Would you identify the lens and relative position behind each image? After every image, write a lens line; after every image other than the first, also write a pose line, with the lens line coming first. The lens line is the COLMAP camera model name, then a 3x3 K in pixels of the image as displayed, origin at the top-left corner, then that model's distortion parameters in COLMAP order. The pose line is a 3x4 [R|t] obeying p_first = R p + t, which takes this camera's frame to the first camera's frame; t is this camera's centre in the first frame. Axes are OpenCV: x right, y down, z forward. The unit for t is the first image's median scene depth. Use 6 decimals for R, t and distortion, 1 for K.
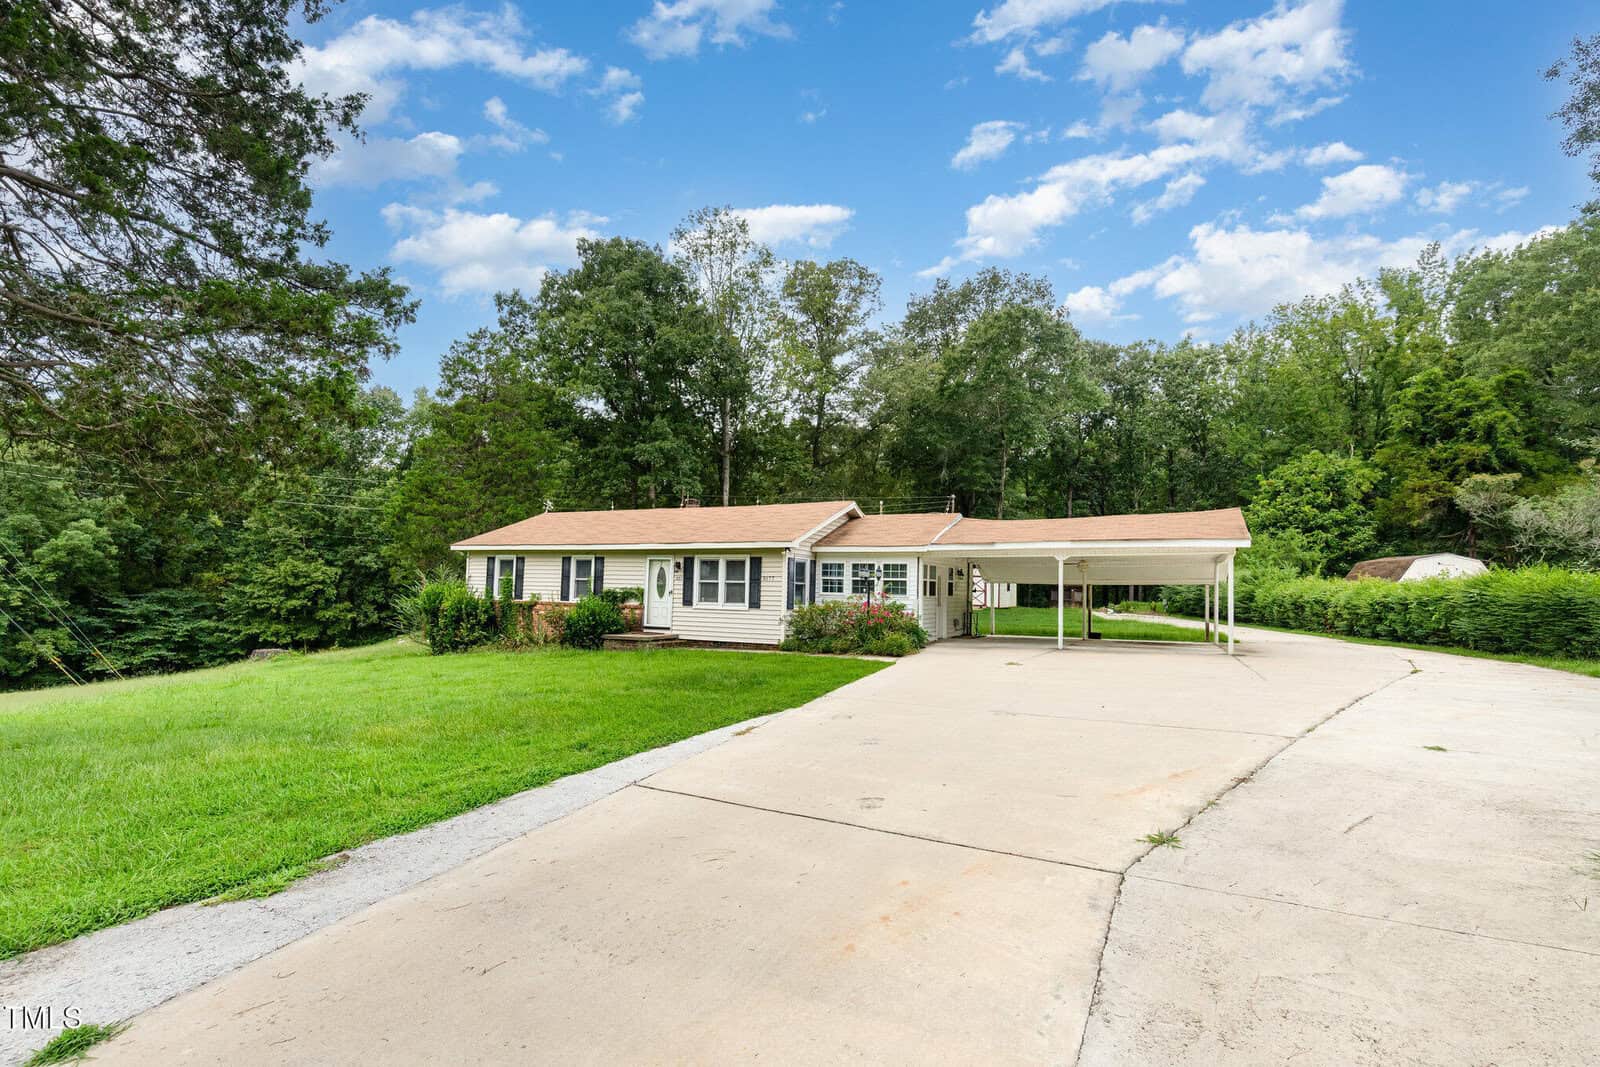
lens RADIAL K [[727.4, 0, 794.9], [0, 727.4, 536.8], [0, 0, 1]] dist [0.010448, -0.002246]
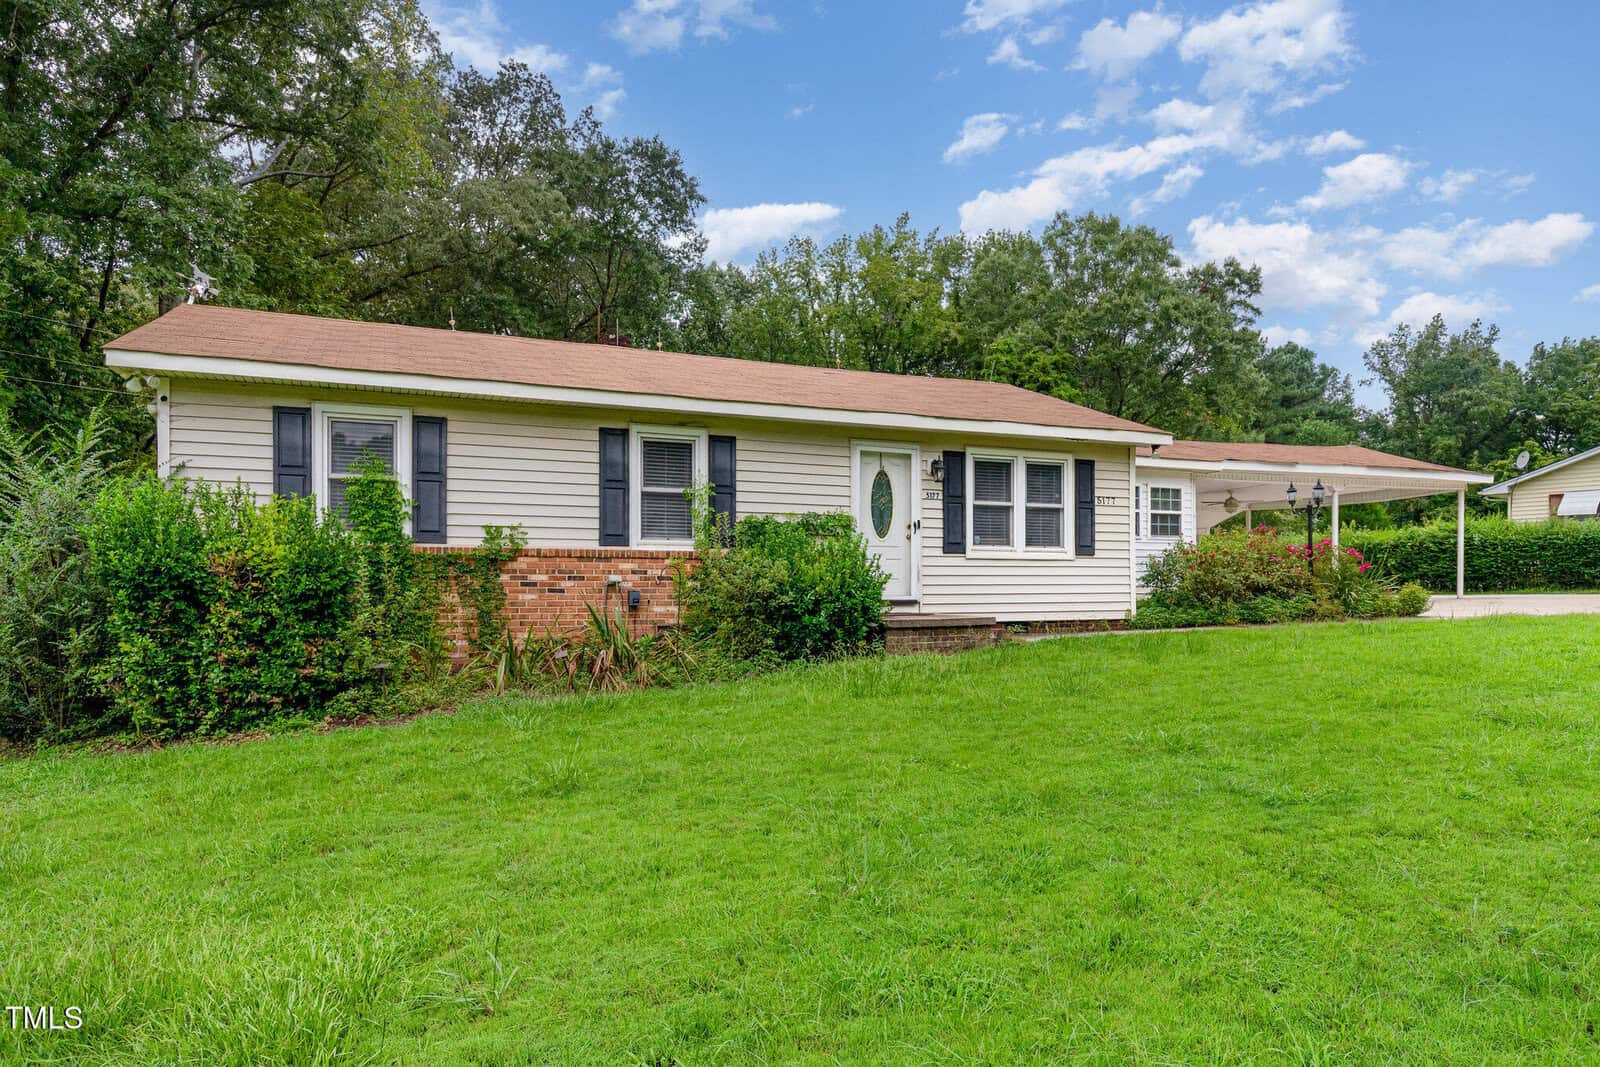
lens RADIAL K [[962.7, 0, 797.3], [0, 962.7, 591.8], [0, 0, 1]] dist [0.002715, -0.000832]
pose [[0.644702, -0.025871, 0.763996, -0.679686], [-0.042807, 0.996637, 0.069872, 0.077964], [-0.763234, -0.077751, 0.641427, 0.649552]]
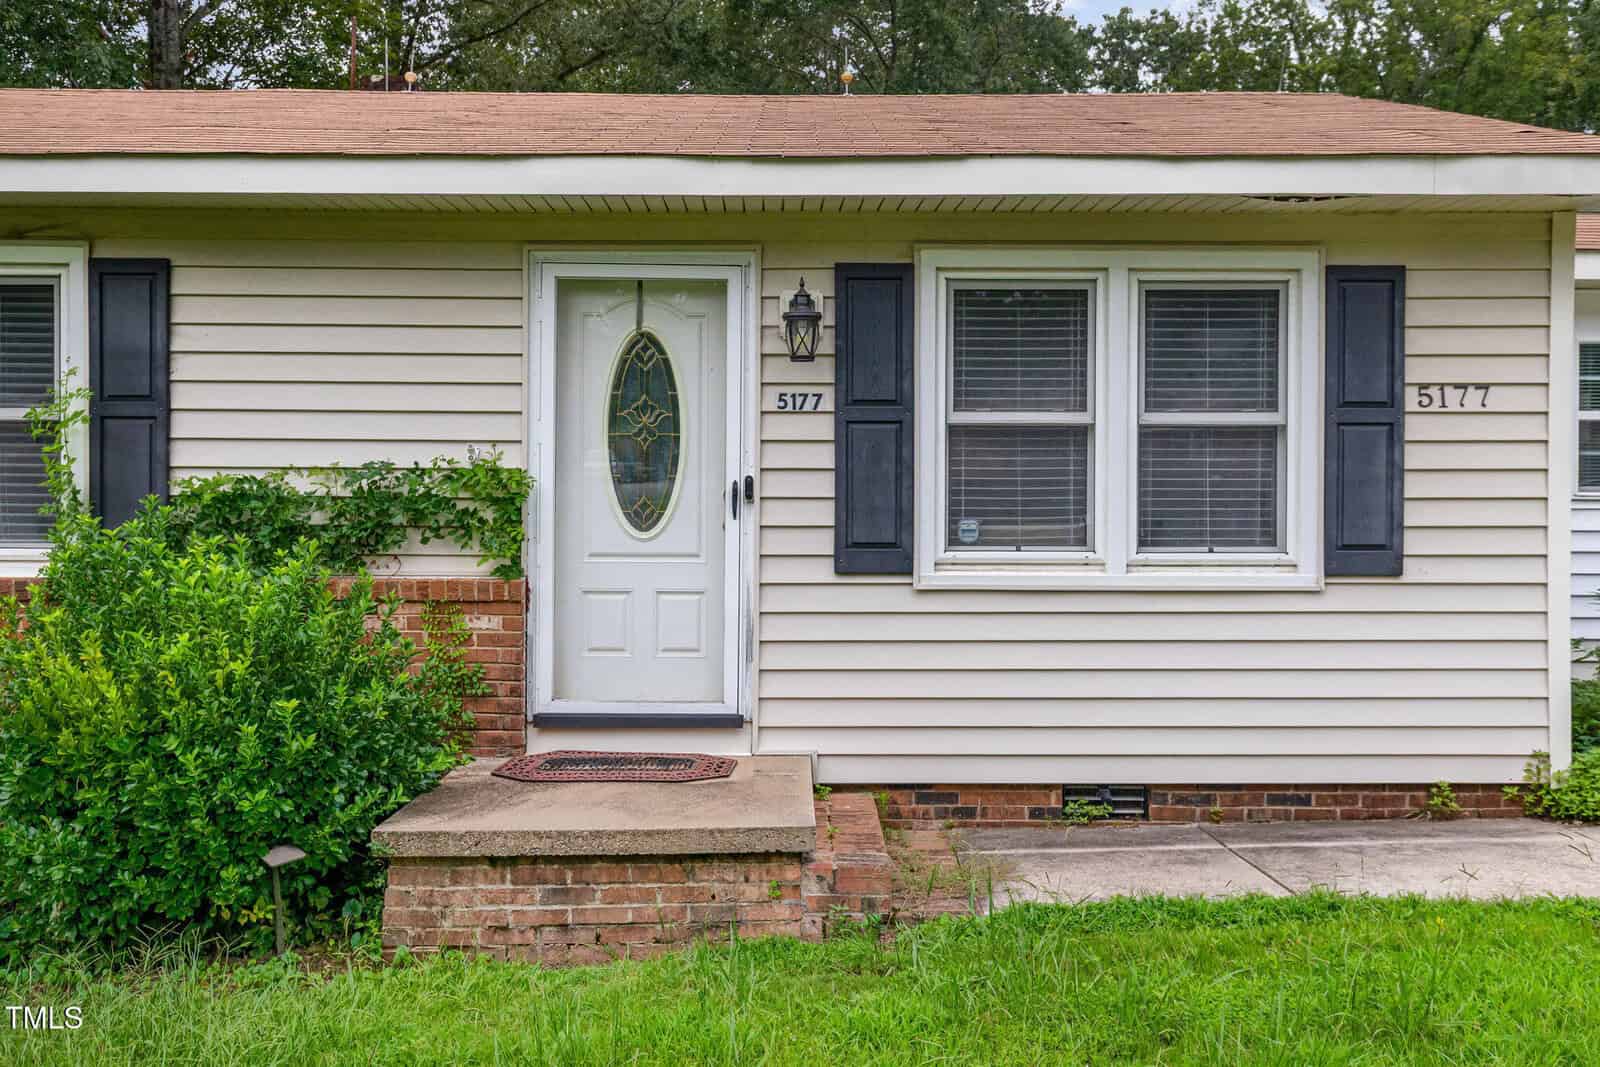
lens RADIAL K [[1373.4, 0, 800.3], [0, 1373.4, 539.8], [0, 0, 1]] dist [0.000214, -0.002356]
pose [[0.889185, -0.027030, 0.456749, -0.288826], [-0.017471, 0.995520, 0.092925, 0.058267], [-0.457215, -0.090607, 0.884729, 0.721901]]
